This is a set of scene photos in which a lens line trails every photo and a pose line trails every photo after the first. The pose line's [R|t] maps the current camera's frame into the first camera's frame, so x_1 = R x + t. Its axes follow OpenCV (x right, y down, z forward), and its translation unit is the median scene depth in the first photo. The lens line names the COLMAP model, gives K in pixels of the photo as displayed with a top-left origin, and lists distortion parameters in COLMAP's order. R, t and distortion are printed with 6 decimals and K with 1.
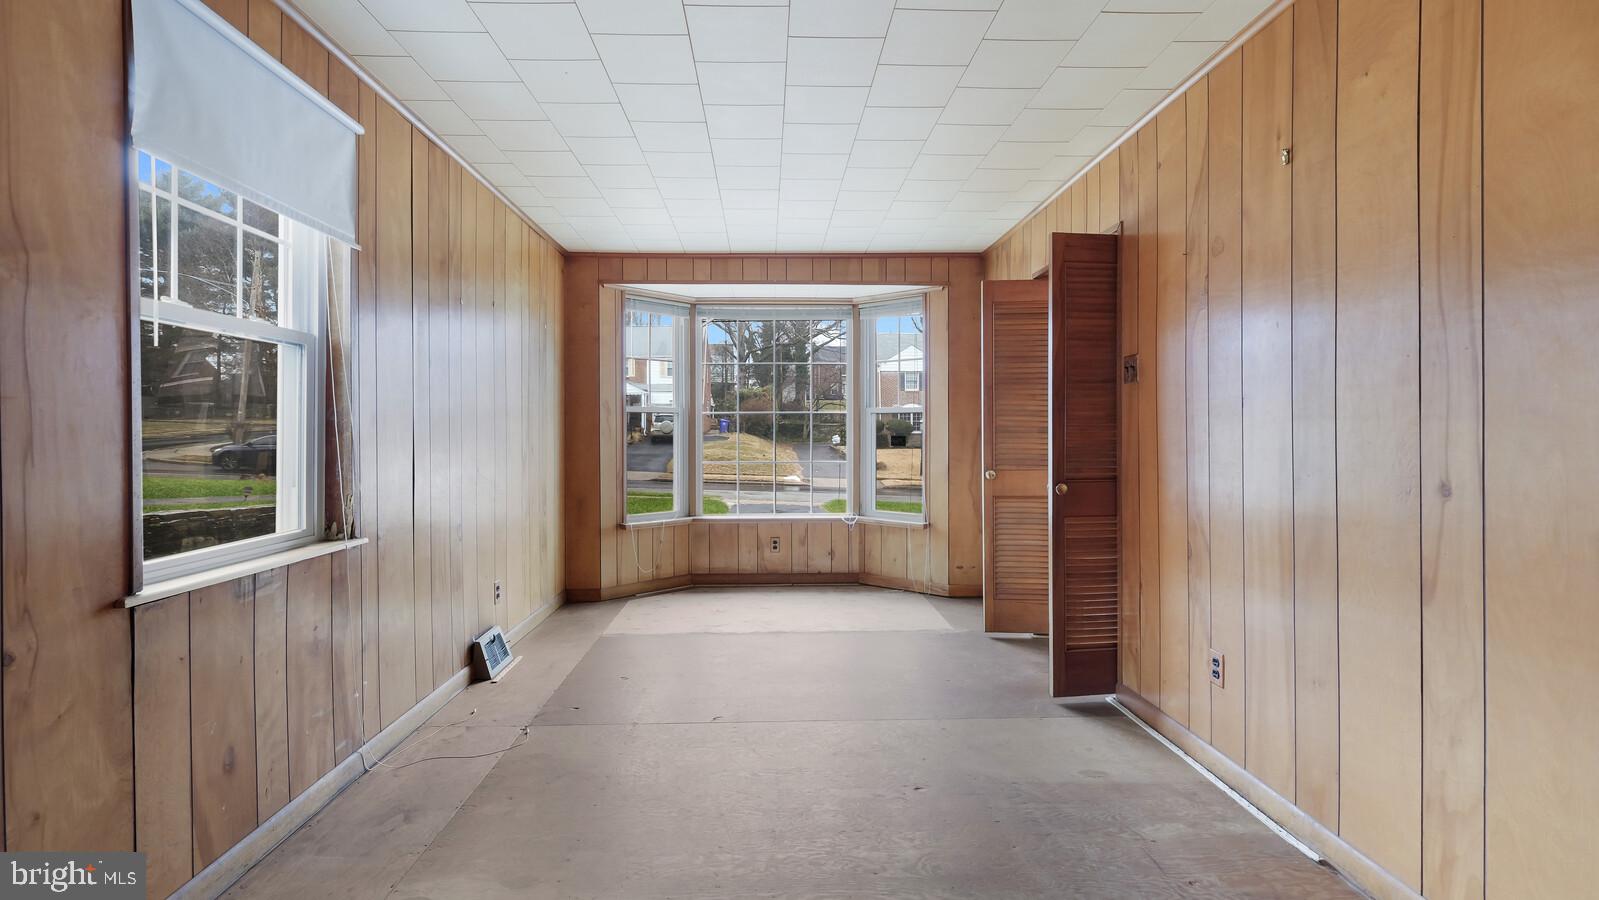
lens RADIAL K [[705.4, 0, 789.7], [0, 705.4, 454.0], [0, 0, 1]] dist [0.000689, 0.000764]
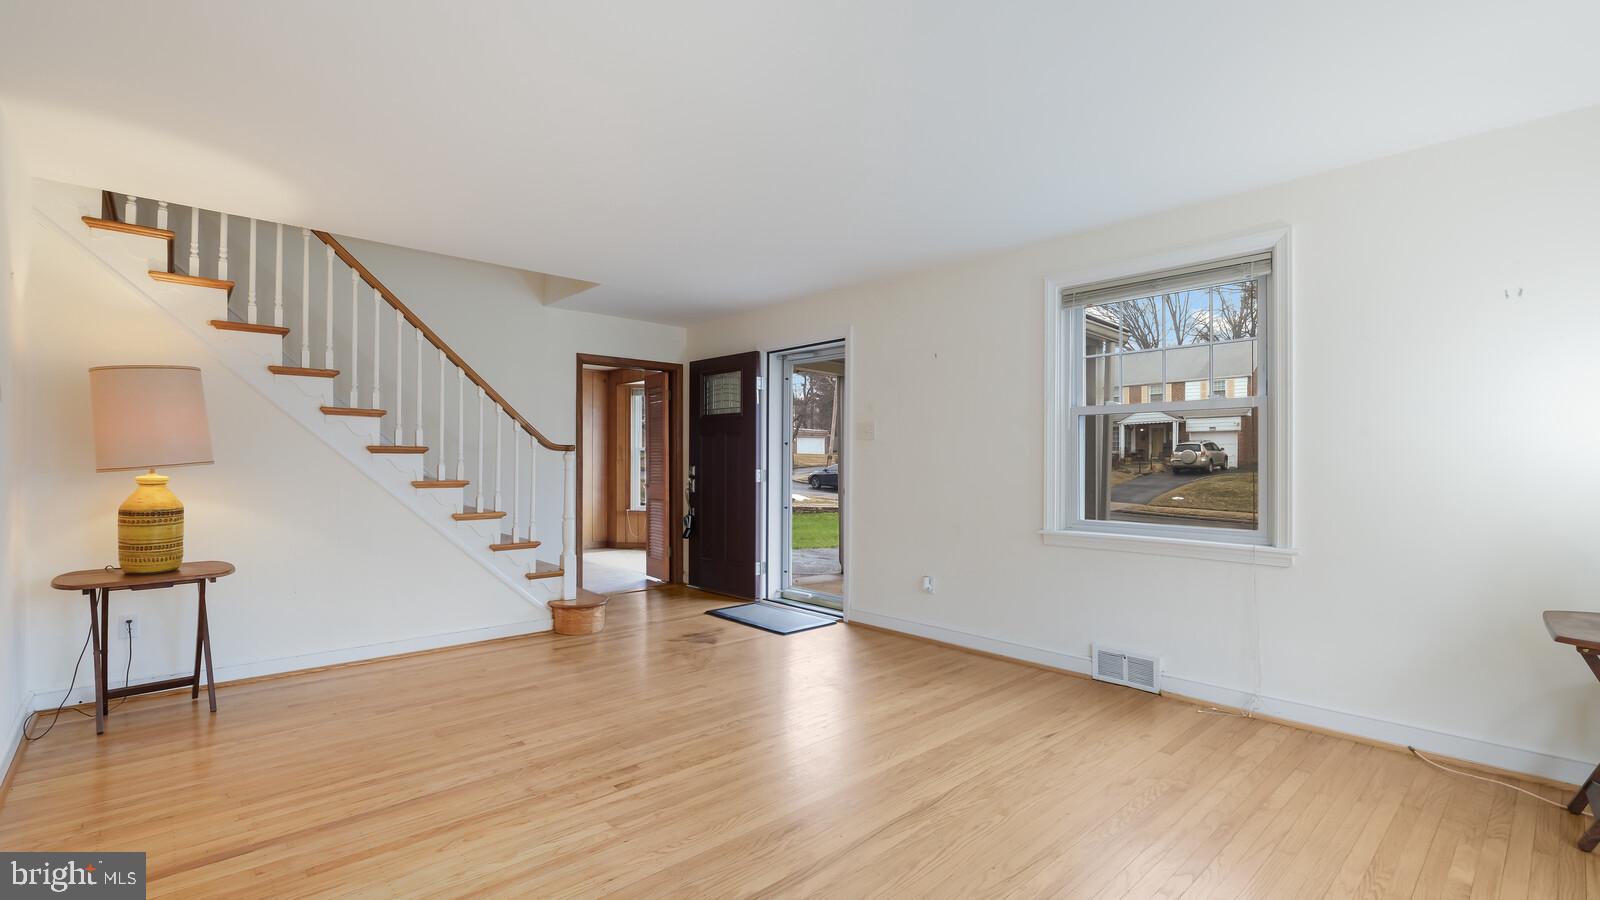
lens RADIAL K [[705.9, 0, 787.2], [0, 705.9, 454.5], [0, 0, 1]] dist [0.000689, 0.000764]
pose [[0.644077, -0.007224, -0.764926, 1.513186], [-0.024989, 0.999223, -0.030479, -0.001594], [0.764552, 0.038746, 0.643396, 0.111502]]
